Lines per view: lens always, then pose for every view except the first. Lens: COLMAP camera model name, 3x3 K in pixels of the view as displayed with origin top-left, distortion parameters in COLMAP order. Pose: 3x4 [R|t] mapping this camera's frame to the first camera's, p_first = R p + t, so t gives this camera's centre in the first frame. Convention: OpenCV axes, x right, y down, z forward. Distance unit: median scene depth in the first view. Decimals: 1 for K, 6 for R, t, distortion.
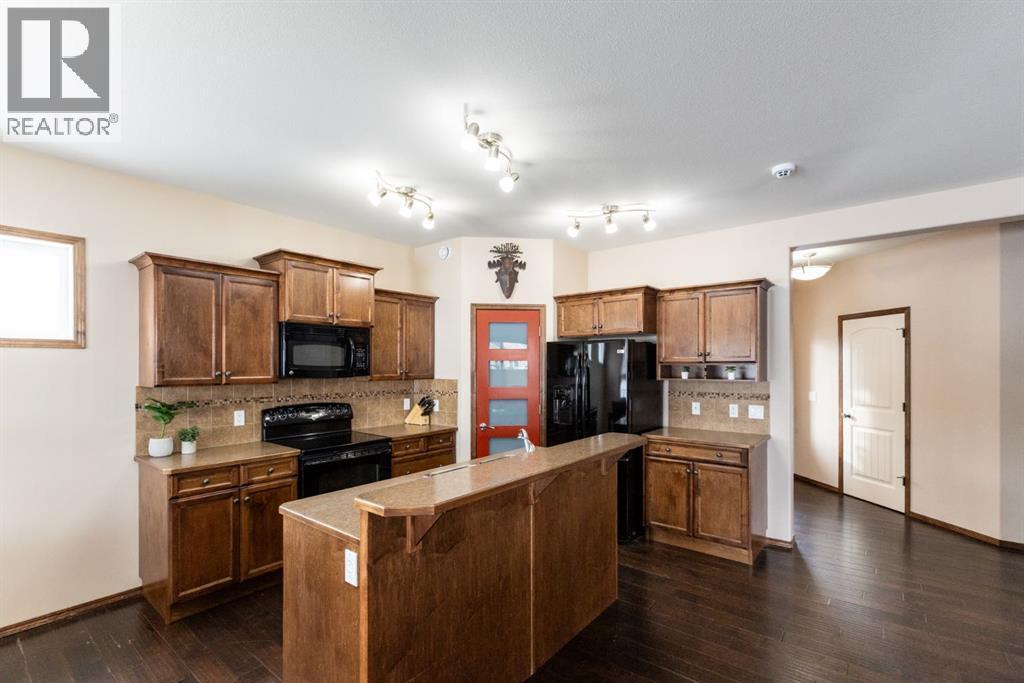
lens RADIAL K [[466.7, 0, 504.4], [0, 466.7, 362.3], [0, 0, 1]] dist [0.005107, 0.000513]
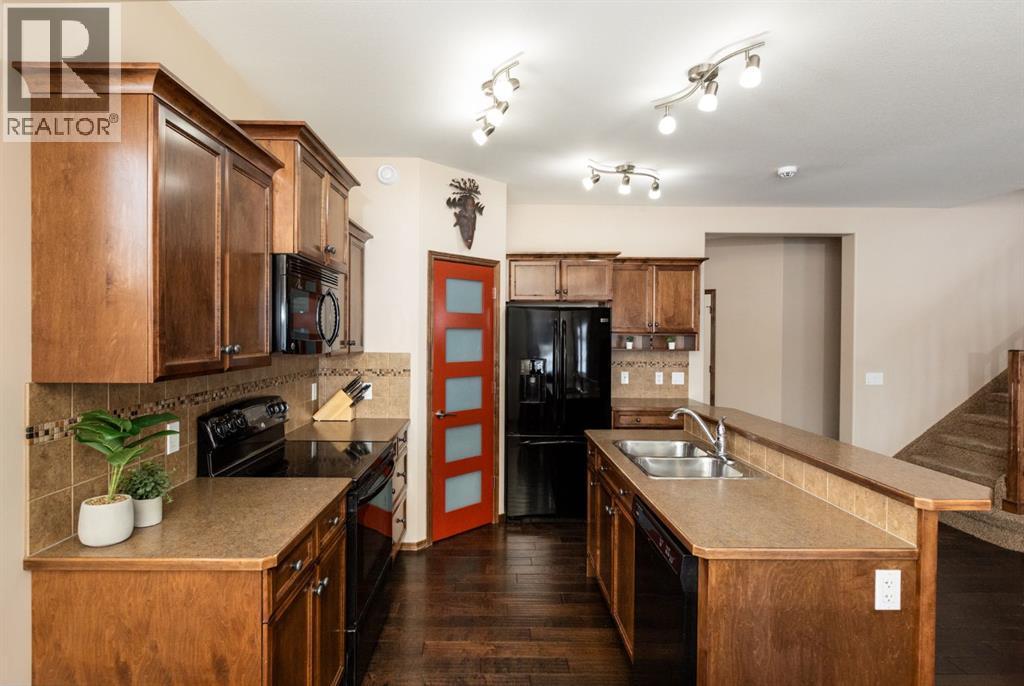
lens RADIAL K [[537.4, 0, 499.7], [0, 537.4, 335.0], [0, 0, 1]] dist [-0.001451, -0.000094]
pose [[0.769304, 0.005220, 0.638862, -0.594641], [-0.012109, 0.999906, 0.006411, 0.001716], [-0.638768, -0.012668, 0.769295, 0.300783]]
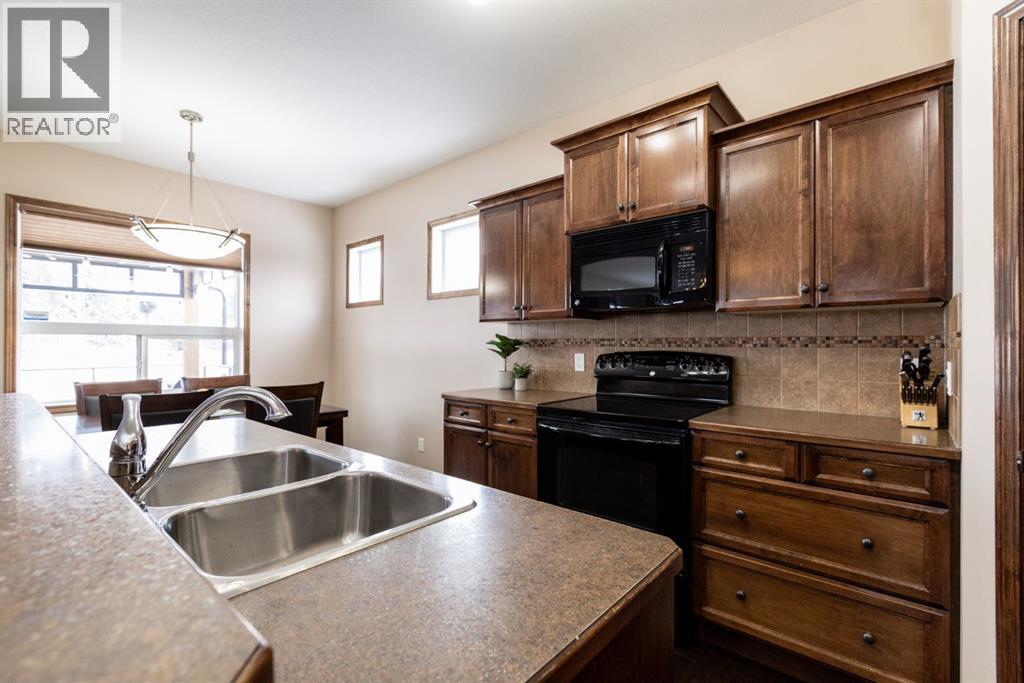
lens RADIAL K [[453.9, 0, 512.0], [0, 453.9, 341.5], [0, 0, 1]] dist [0.000858, -0.000308]
pose [[-0.027426, -0.006385, -0.999603, 0.231114], [0.006160, 0.999960, -0.006557, 0.077068], [0.999605, -0.006338, -0.027386, 0.804173]]
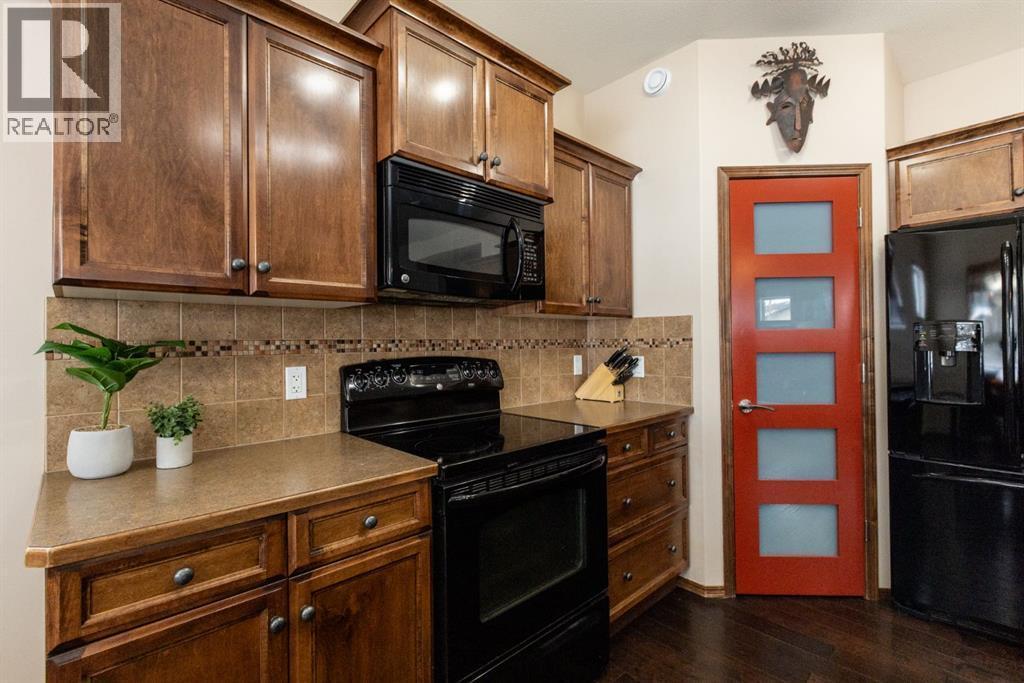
lens RADIAL K [[466.5, 0, 495.9], [0, 466.5, 336.9], [0, 0, 1]] dist [0.001109, 0.000570]
pose [[0.989862, -0.008668, -0.141771, -0.273434], [0.007920, 0.999952, -0.005839, 0.070016], [0.141815, 0.004657, 0.989882, 0.511110]]
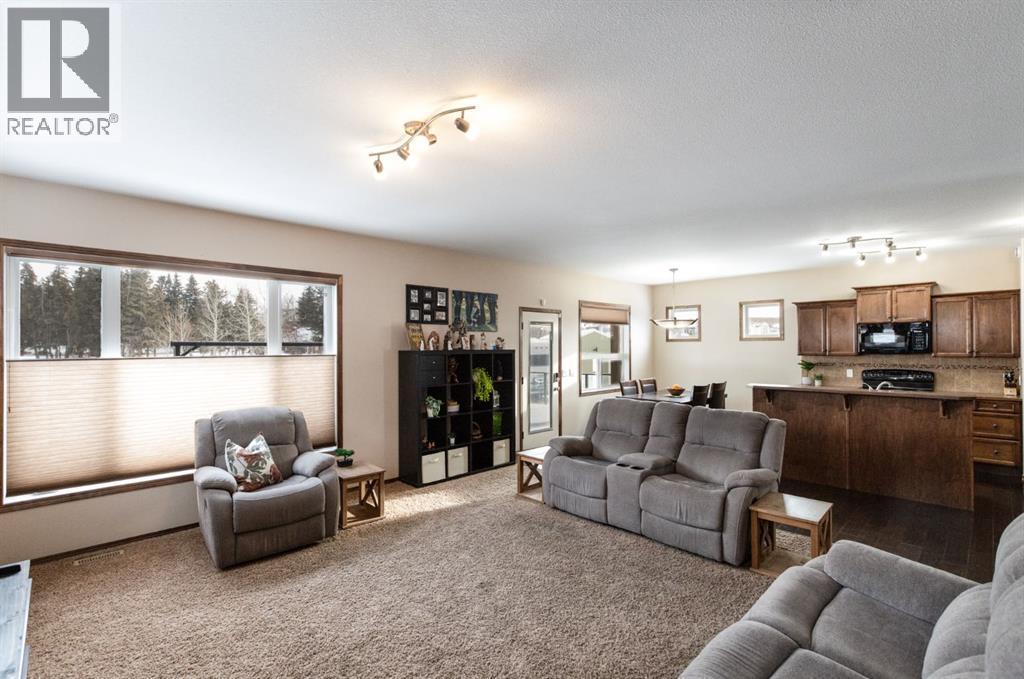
lens RADIAL K [[464.9, 0, 505.8], [0, 464.9, 341.4], [0, 0, 1]] dist [0.002385, 0.000132]
pose [[-0.118081, -0.008688, -0.992966, 1.392786], [0.010109, 0.999899, -0.009951, -0.008914], [0.992953, -0.011213, -0.117981, -0.187625]]
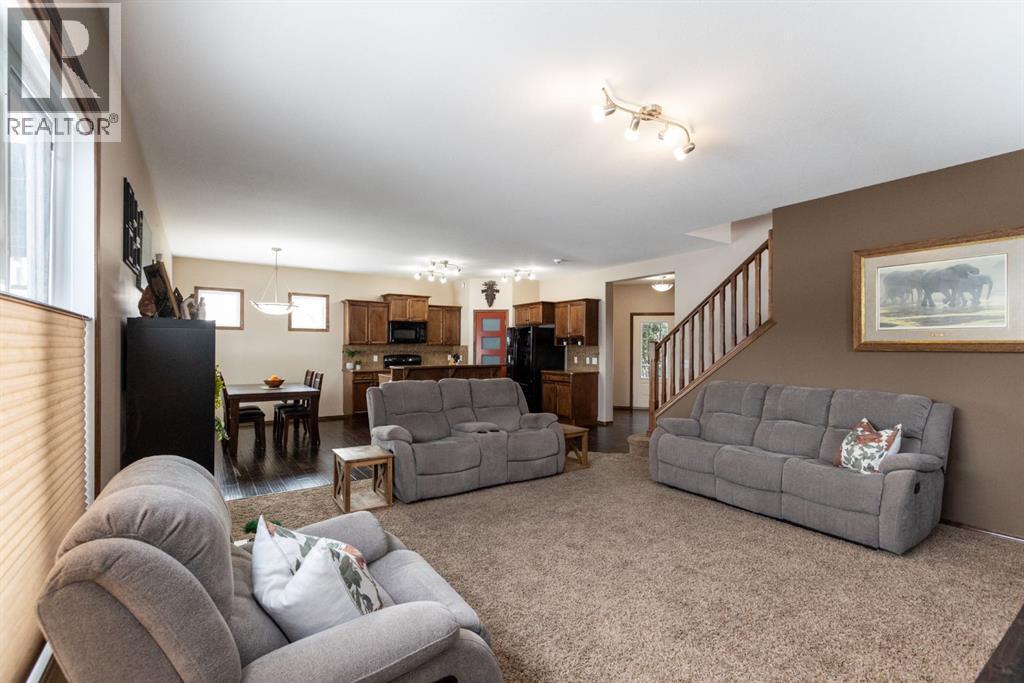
lens RADIAL K [[464.9, 0, 505.8], [0, 464.9, 343.4], [0, 0, 1]] dist [0.002385, 0.000132]
pose [[0.955932, 0.003602, -0.293567, 0.774041], [-0.003968, 0.999992, -0.000650, 0.031631], [0.293562, 0.001786, 0.955938, -1.101557]]
